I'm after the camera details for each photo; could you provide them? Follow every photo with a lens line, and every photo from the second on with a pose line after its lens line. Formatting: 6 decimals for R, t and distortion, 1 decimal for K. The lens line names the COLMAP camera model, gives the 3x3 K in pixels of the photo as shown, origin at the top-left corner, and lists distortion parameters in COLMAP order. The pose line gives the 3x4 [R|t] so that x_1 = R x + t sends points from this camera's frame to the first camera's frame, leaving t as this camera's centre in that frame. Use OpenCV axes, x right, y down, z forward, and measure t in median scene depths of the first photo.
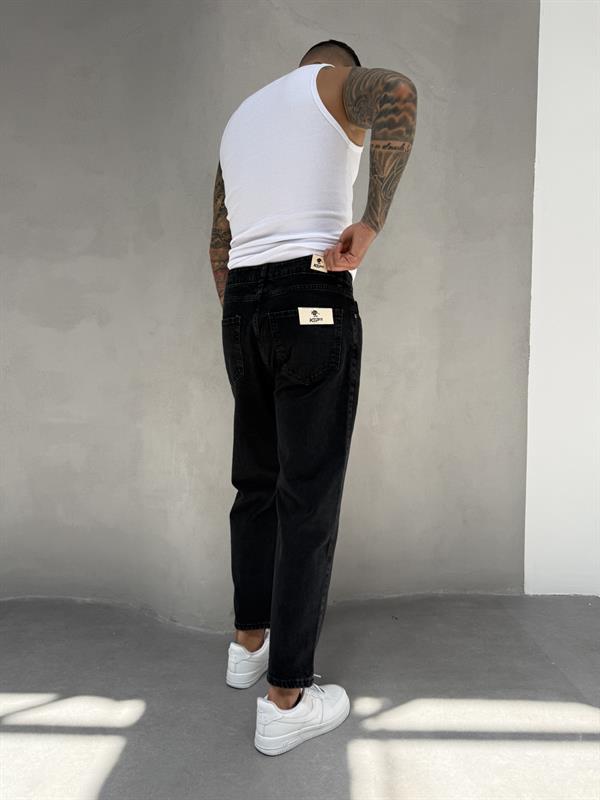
lens RADIAL K [[563.2, 0, 297.2], [0, 563.2, 402.6], [0, 0, 1]] dist [-0.012042, -0.006117]
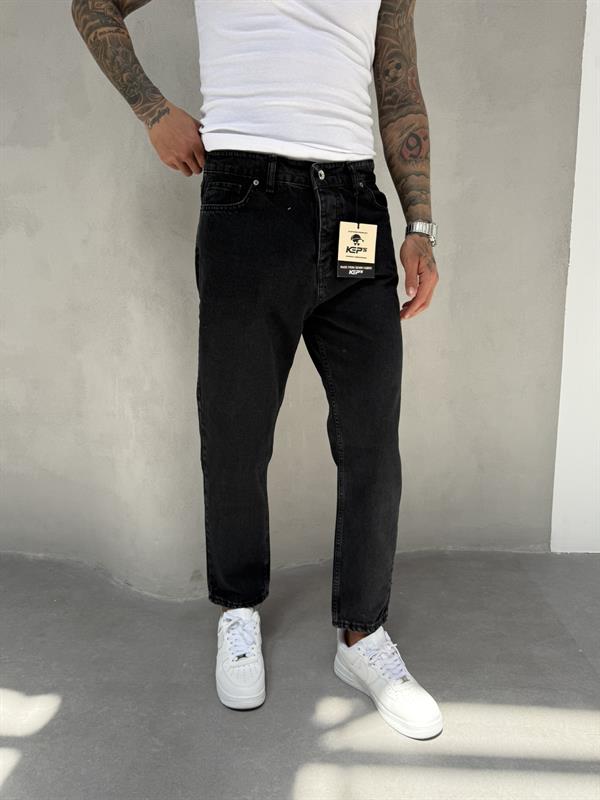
lens RADIAL K [[563.9, 0, 296.5], [0, 563.9, 400.3], [0, 0, 1]] dist [-0.007839, -0.008183]
pose [[0.998016, -0.007247, -0.062536, 0.089475], [0.015245, 0.991608, 0.128382, 0.002565], [0.061081, -0.129080, 0.989751, 0.193146]]
